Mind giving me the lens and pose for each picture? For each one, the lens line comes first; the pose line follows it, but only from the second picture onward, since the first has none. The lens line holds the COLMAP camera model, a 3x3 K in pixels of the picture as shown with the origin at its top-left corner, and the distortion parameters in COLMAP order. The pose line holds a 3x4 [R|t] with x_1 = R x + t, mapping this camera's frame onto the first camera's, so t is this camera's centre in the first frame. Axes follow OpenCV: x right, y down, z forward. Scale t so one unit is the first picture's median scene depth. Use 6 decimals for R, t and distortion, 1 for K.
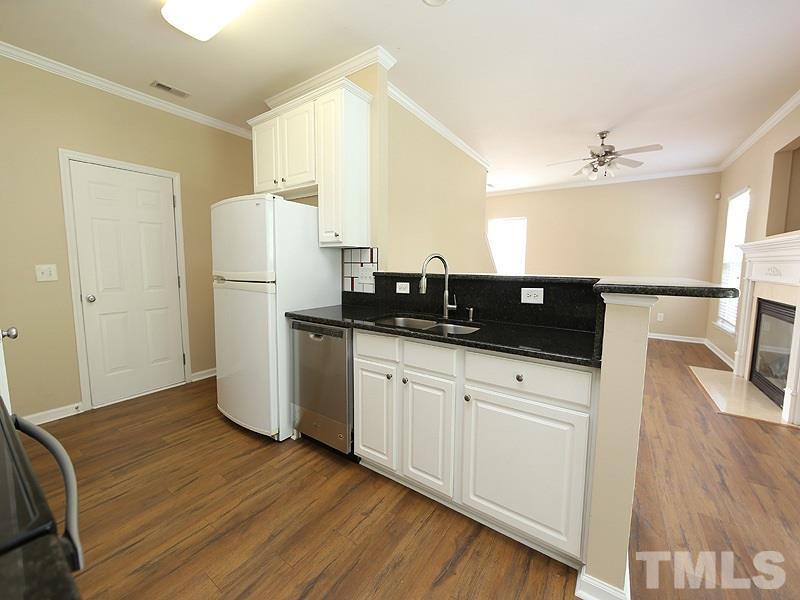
lens RADIAL K [[312.4, 0, 396.7], [0, 312.4, 294.6], [0, 0, 1]] dist [-0.010523, -0.000177]
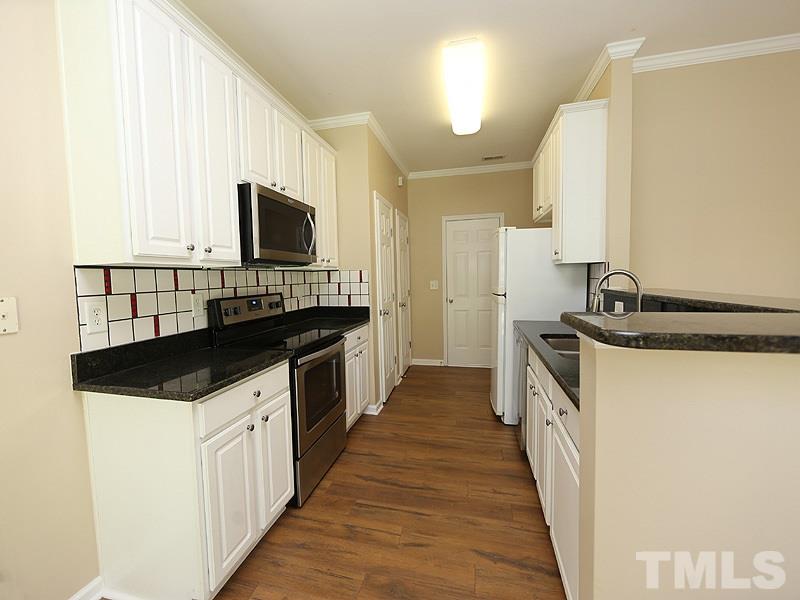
lens RADIAL K [[312.4, 0, 401.0], [0, 312.4, 297.0], [0, 0, 1]] dist [-0.010523, -0.000177]
pose [[0.375605, 0.046281, -0.925624, 0.699966], [-0.071907, 0.997197, 0.020681, -0.030882], [0.923986, 0.058791, 0.377880, 0.143619]]
